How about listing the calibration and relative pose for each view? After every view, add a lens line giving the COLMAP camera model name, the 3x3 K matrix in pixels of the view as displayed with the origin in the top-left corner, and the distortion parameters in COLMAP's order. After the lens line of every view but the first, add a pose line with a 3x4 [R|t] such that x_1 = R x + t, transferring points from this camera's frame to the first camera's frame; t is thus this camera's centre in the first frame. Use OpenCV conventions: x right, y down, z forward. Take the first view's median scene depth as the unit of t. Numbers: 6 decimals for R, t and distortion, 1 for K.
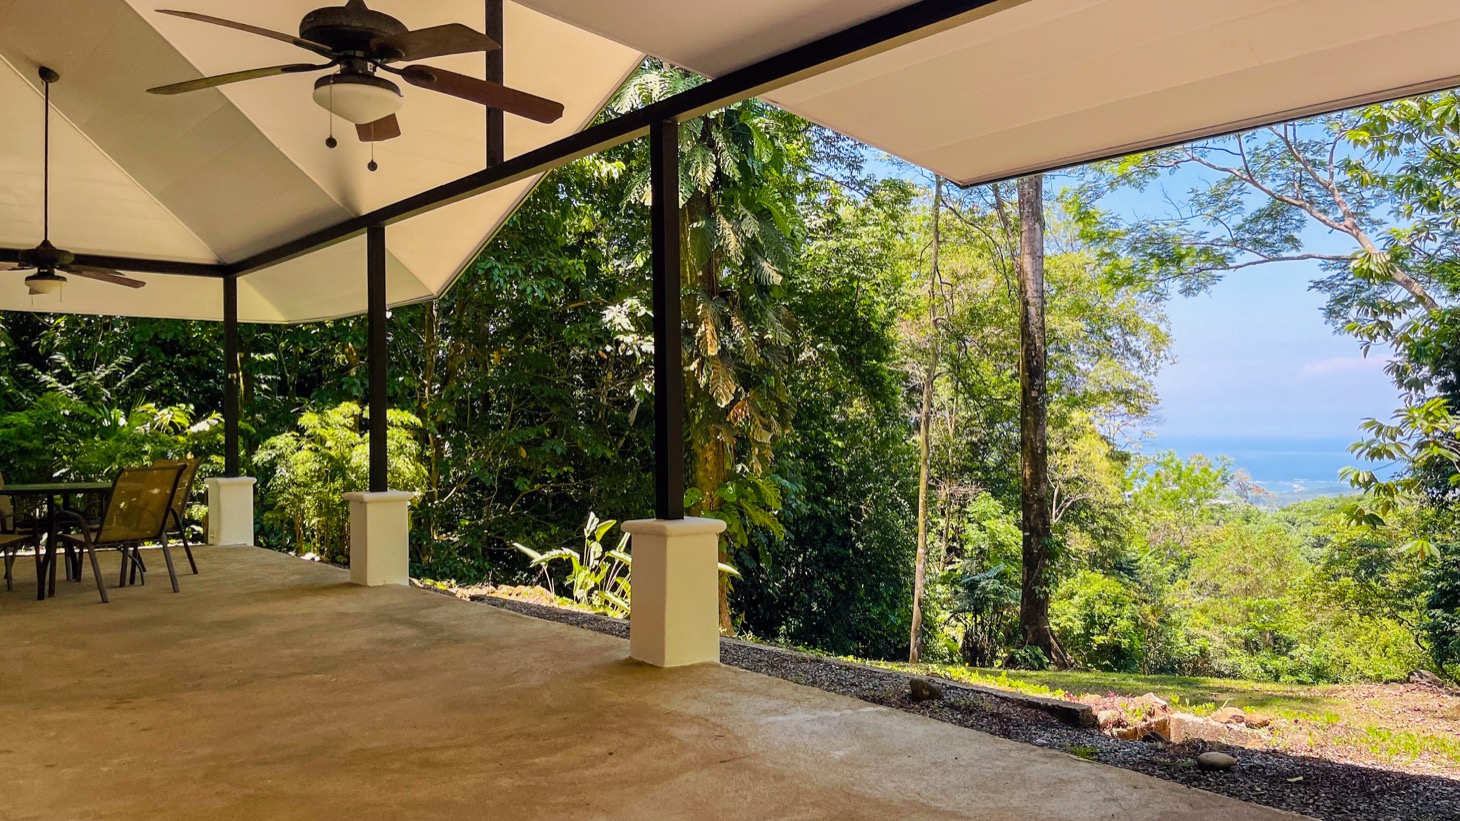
lens RADIAL K [[1079.3, 0, 715.2], [0, 1079.3, 434.1], [0, 0, 1]] dist [-0.026384, 0.005344]
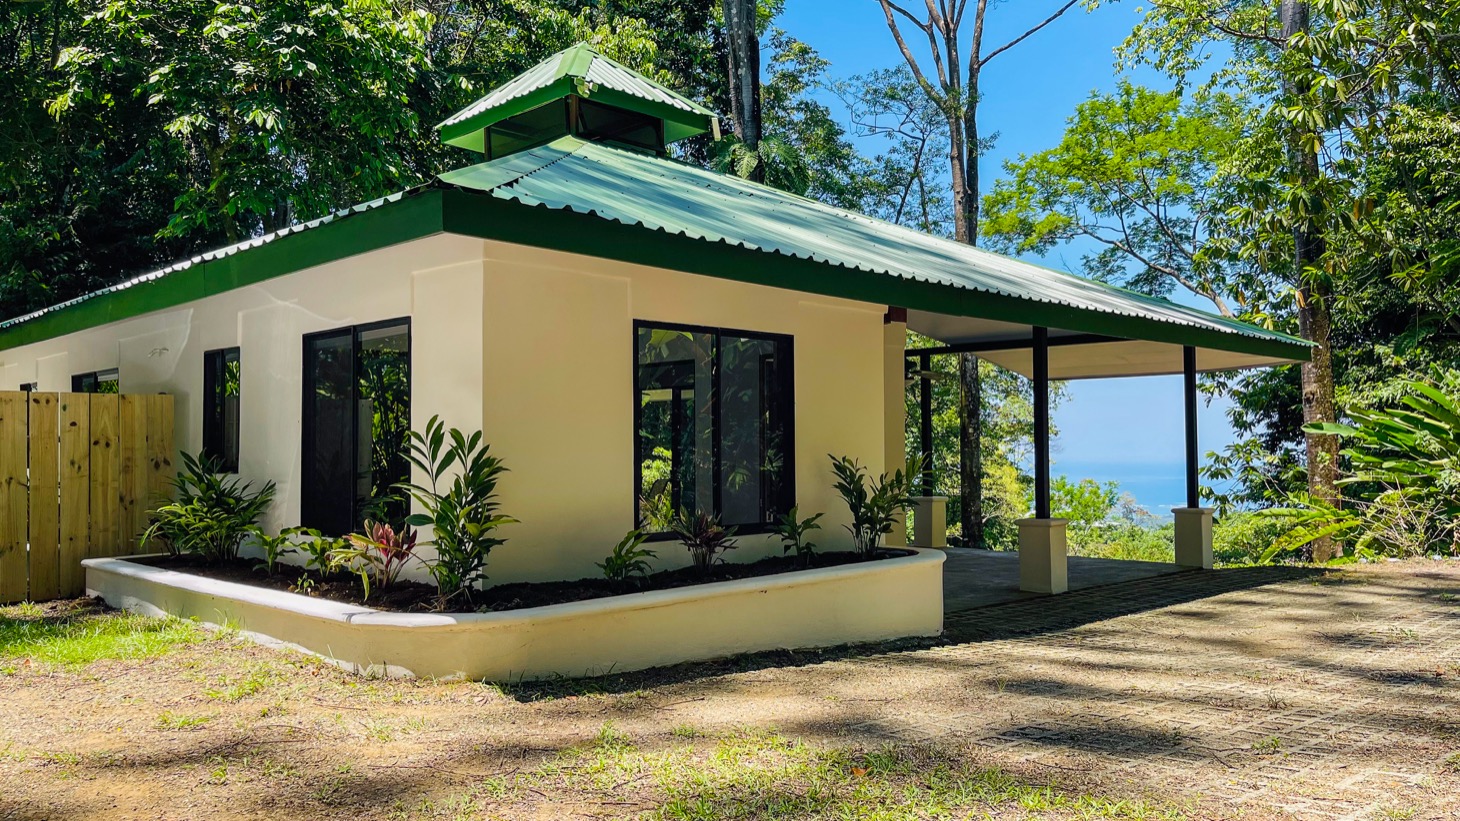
lens RADIAL K [[1079.3, 0, 730.8], [0, 1079.3, 421.8], [0, 0, 1]] dist [-0.026384, 0.005344]
pose [[0.994583, 0.003280, 0.103892, -0.073660], [0.000410, 0.999370, -0.035477, -0.001042], [-0.103943, 0.035327, 0.993956, -0.150043]]
